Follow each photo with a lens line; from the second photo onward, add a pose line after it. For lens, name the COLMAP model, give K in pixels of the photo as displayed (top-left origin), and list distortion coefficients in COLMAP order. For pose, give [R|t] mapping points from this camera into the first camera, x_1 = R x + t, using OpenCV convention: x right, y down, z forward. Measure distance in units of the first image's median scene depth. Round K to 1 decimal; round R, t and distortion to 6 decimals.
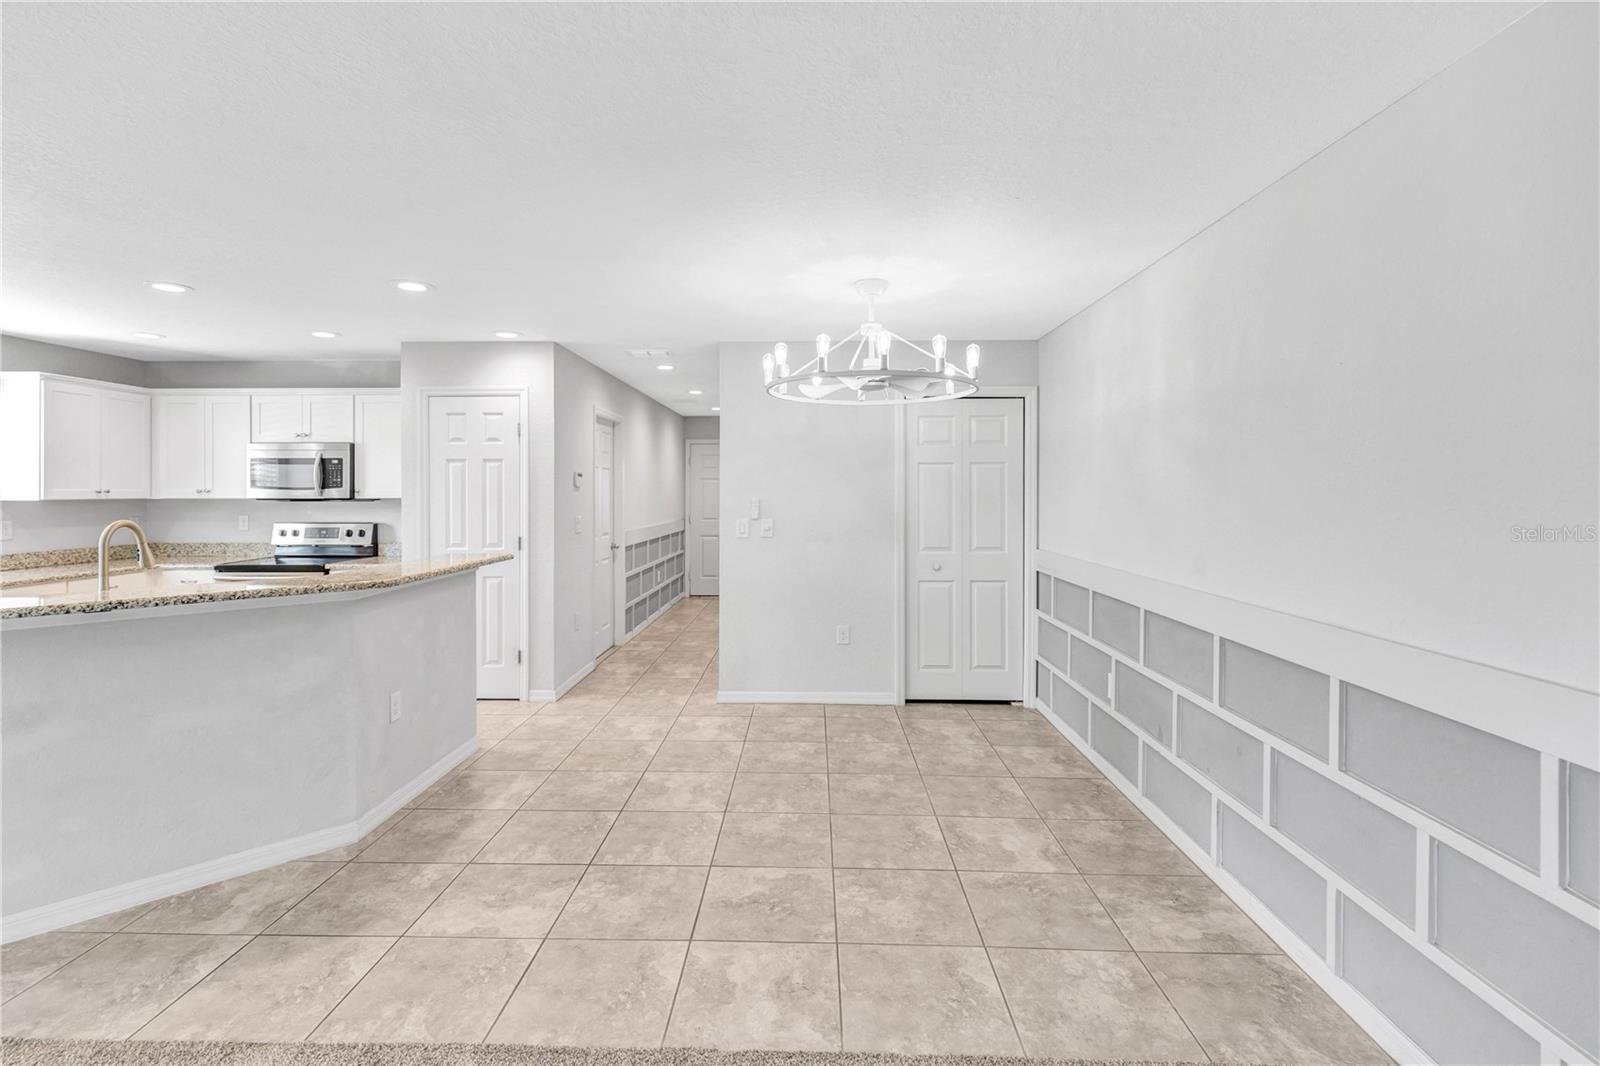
lens RADIAL K [[738.9, 0, 797.9], [0, 738.9, 487.8], [0, 0, 1]] dist [0.005963, -0.001079]
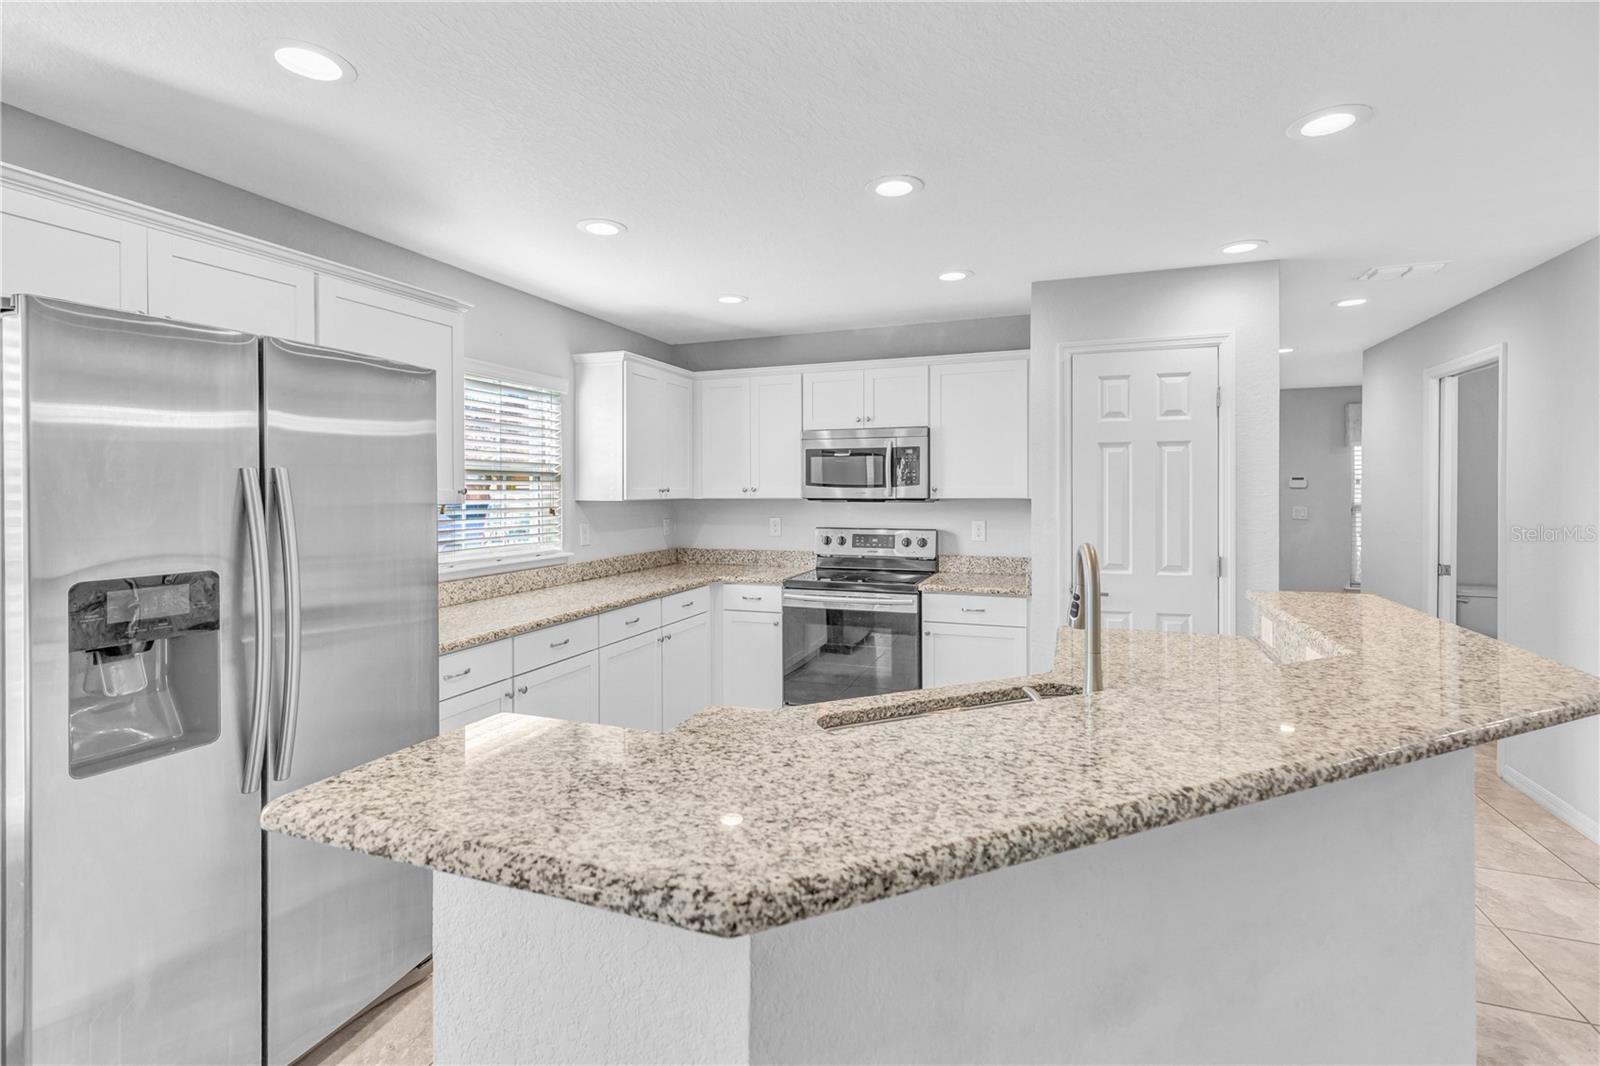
lens RADIAL K [[738.9, 0, 796.2], [0, 738.9, 489.0], [0, 0, 1]] dist [0.005963, -0.001079]
pose [[0.943525, -0.001687, -0.331296, -0.514349], [0.002993, 0.999990, 0.003431, 0.001461], [0.331287, -0.004229, 0.943521, 0.241453]]
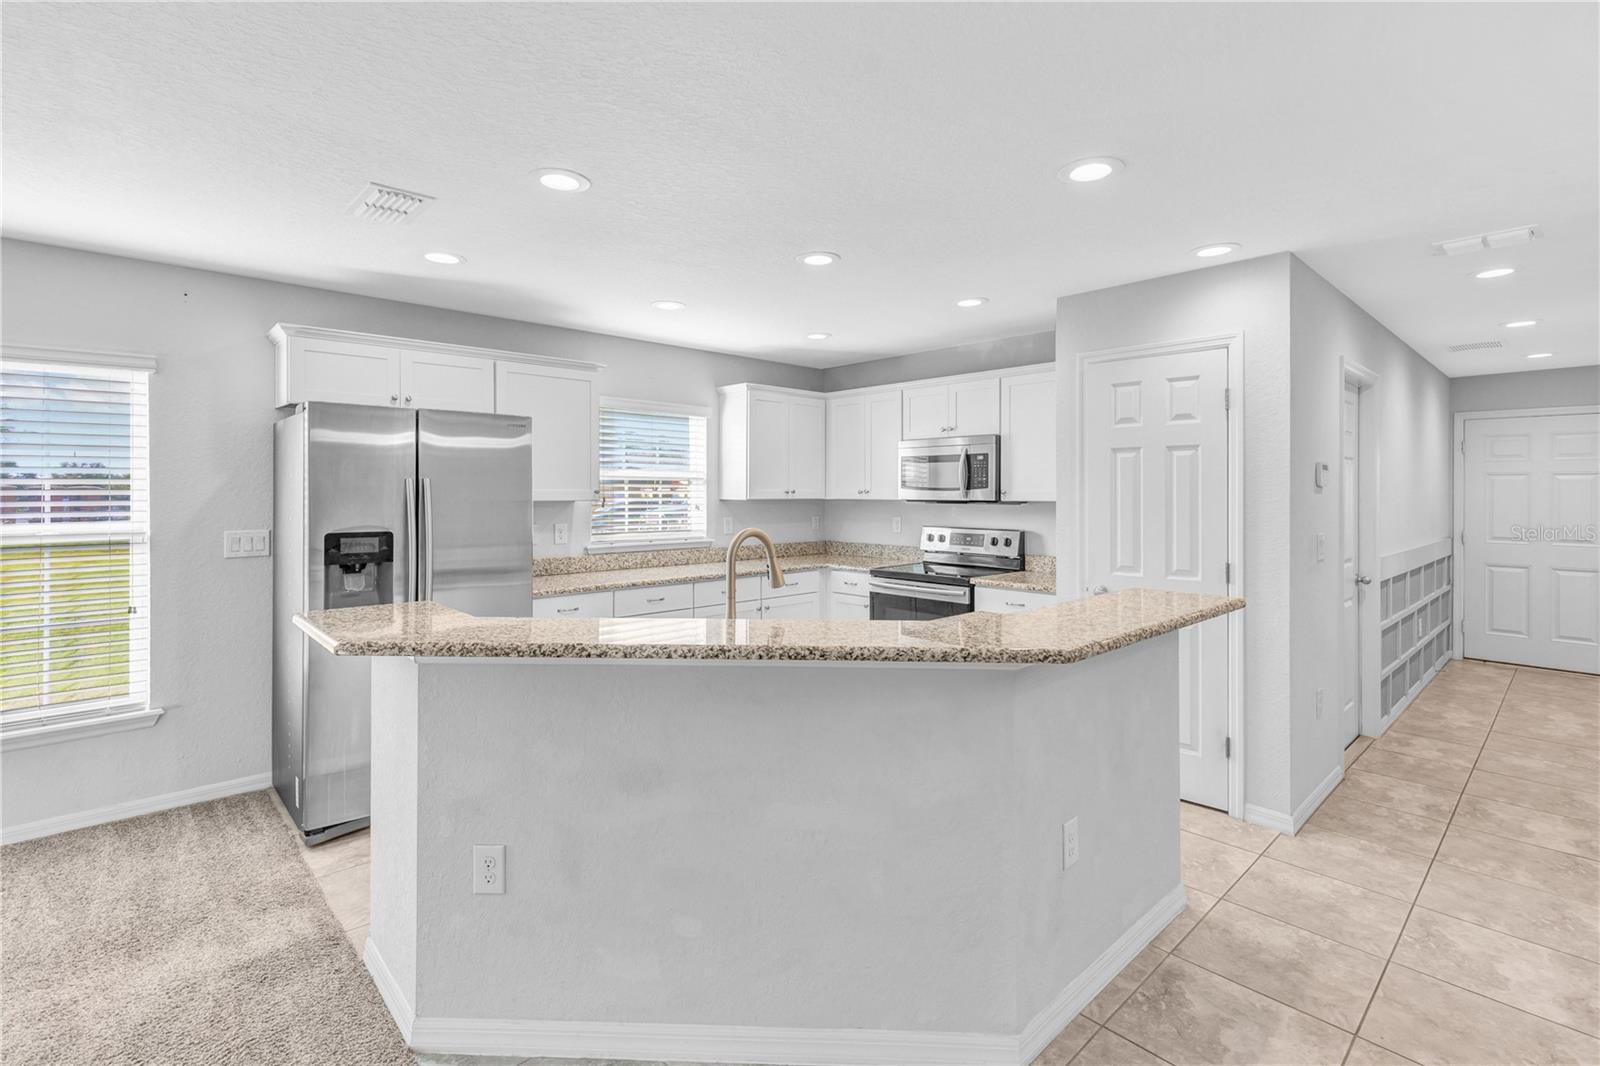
lens RADIAL K [[738.9, 0, 794.6], [0, 738.9, 488.9], [0, 0, 1]] dist [0.005963, -0.001079]
pose [[0.696710, 0.000651, -0.717353, -0.173370], [-0.000890, 1.000000, 0.000043, 0.000992], [0.717352, 0.000609, 0.696710, 0.269046]]
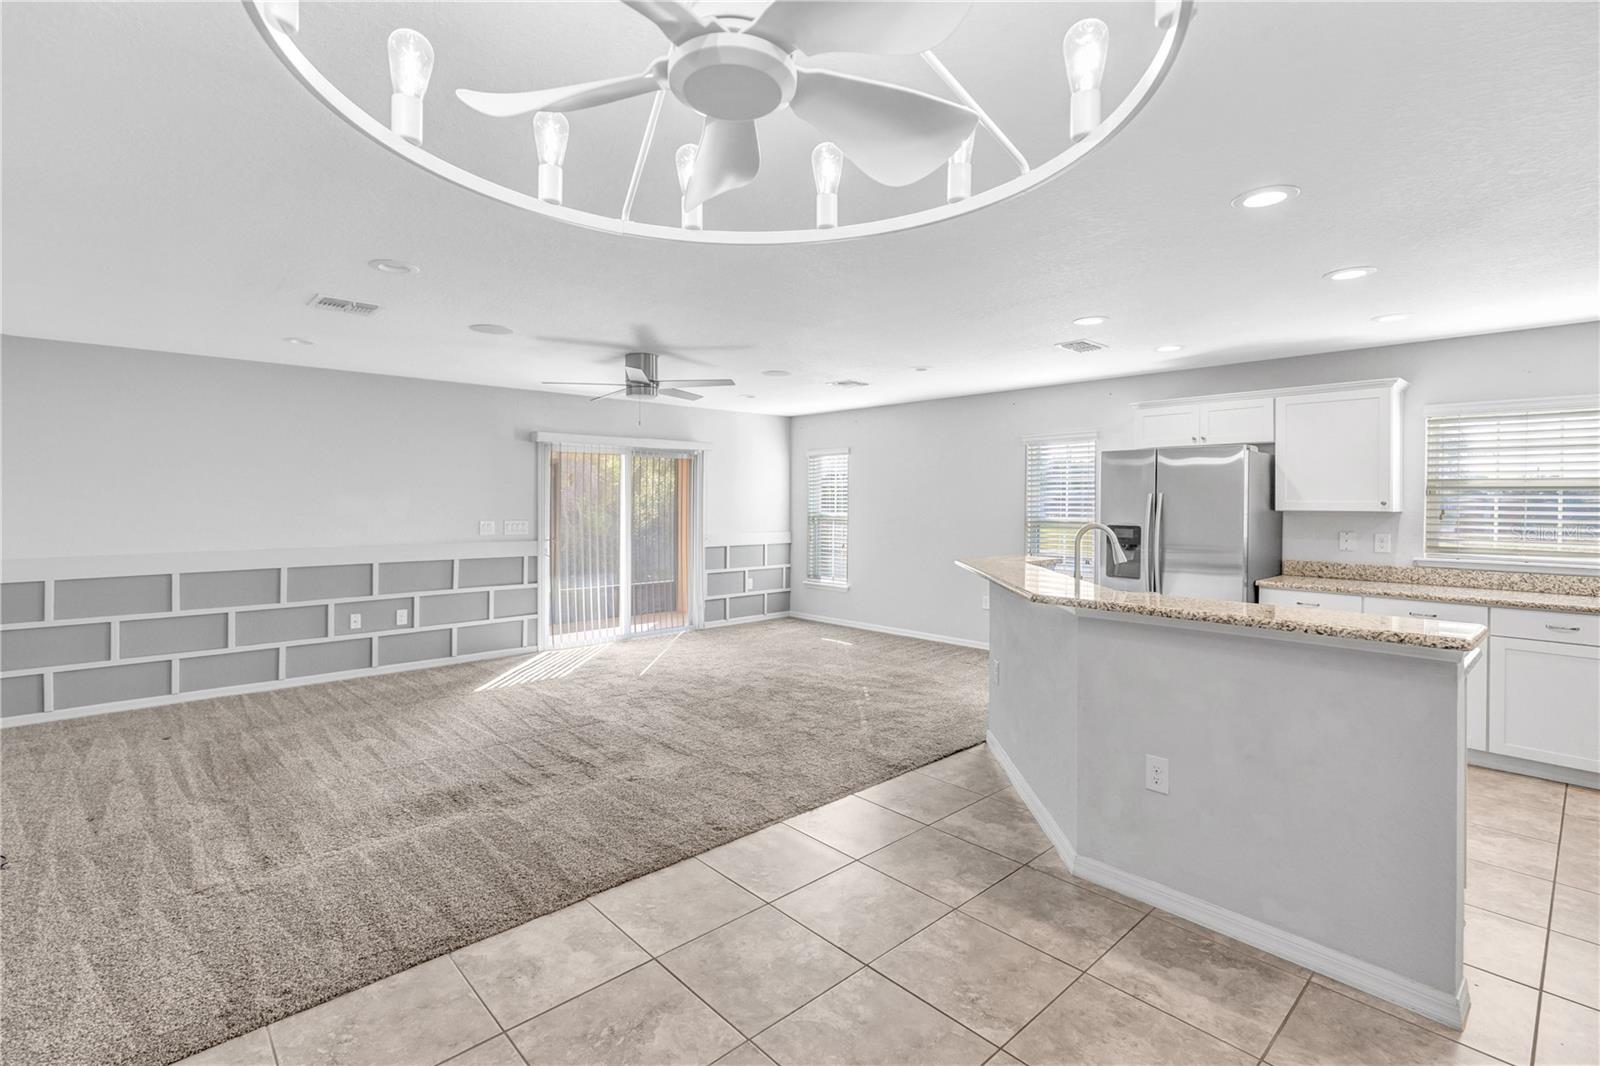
lens RADIAL K [[738.9, 0, 792.7], [0, 738.9, 497.7], [0, 0, 1]] dist [0.005963, -0.001079]
pose [[-0.722234, -0.003028, -0.691642, 0.188984], [-0.001825, 0.999995, -0.002473, 0.001329], [0.691646, -0.000524, -0.722236, 0.861409]]
